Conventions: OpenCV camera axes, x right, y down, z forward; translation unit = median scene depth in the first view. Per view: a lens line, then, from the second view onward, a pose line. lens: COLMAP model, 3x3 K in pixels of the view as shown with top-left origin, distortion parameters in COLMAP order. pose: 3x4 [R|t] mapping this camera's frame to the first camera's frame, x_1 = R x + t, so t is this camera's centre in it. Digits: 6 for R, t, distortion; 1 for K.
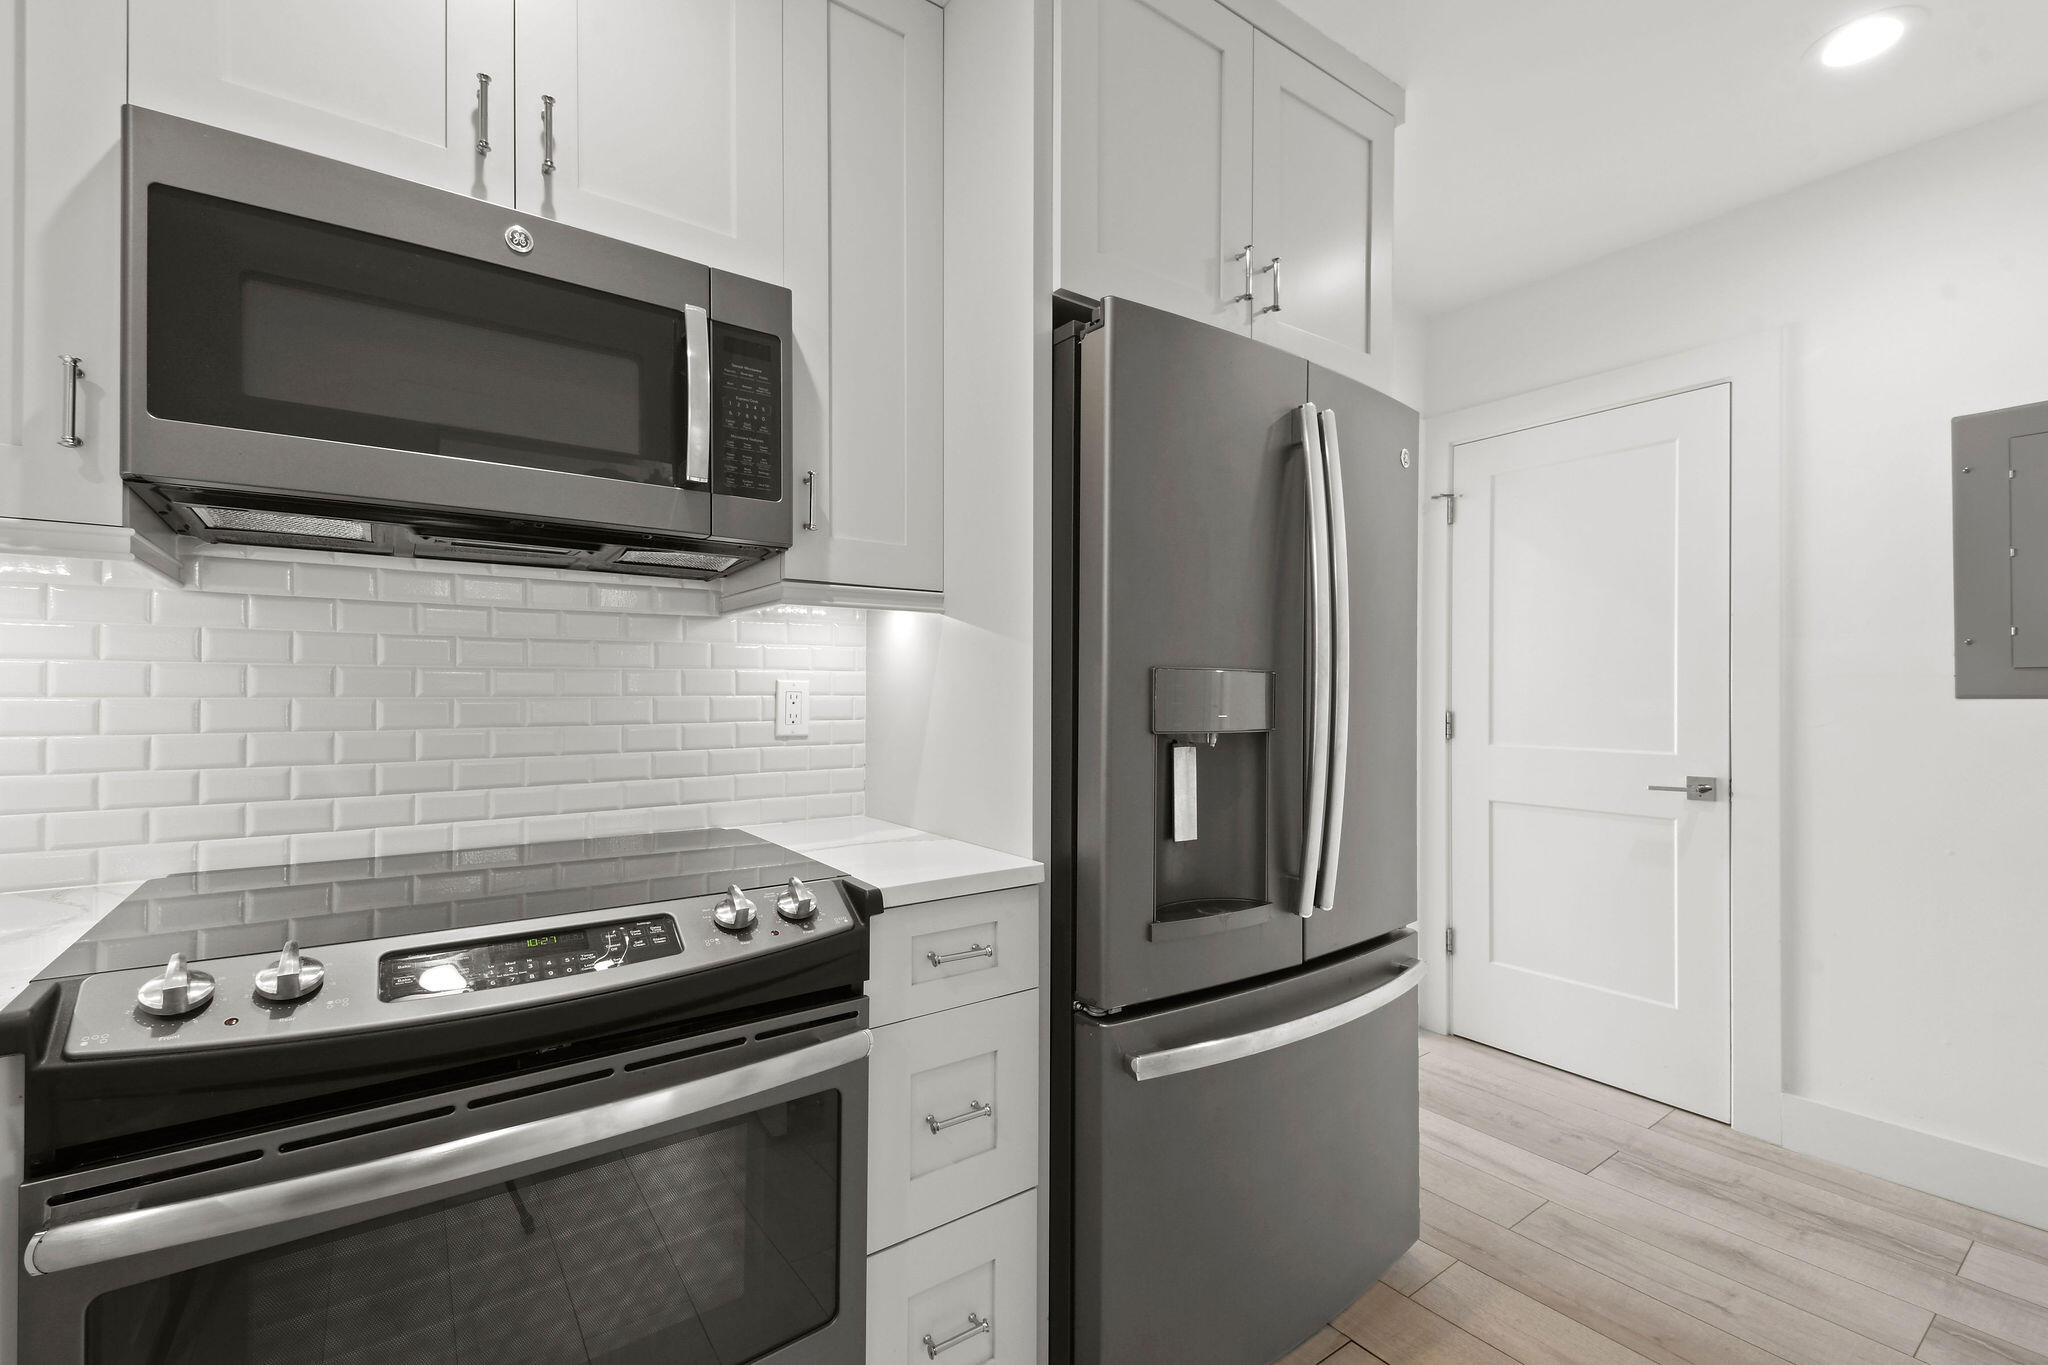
lens RADIAL K [[892.9, 0, 1022.4], [0, 892.9, 690.0], [0, 0, 1]] dist [0.023417, -0.009602]
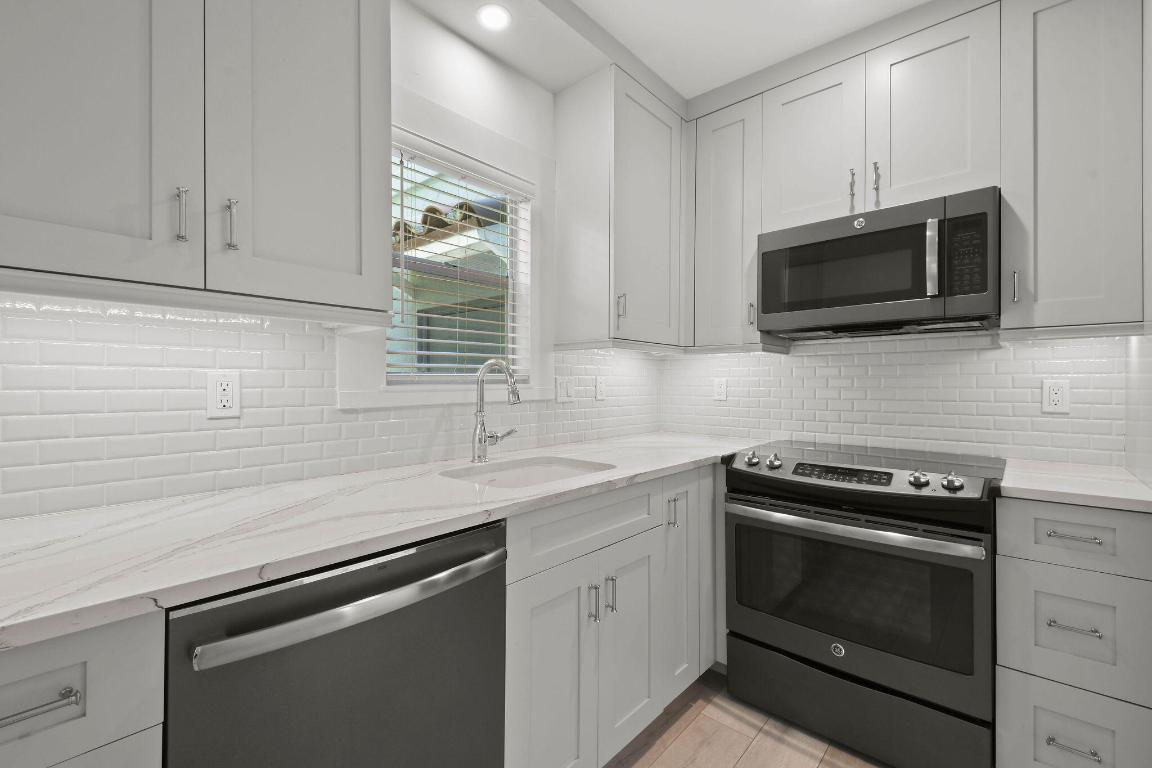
lens RADIAL K [[502.3, 0, 569.7], [0, 502.3, 378.1], [0, 0, 1]] dist [0.023417, -0.009602]
pose [[0.206199, -0.010840, -0.978450, 0.717424], [0.000888, 0.999940, -0.010891, -0.007231], [0.978510, 0.001377, 0.206196, -0.180633]]
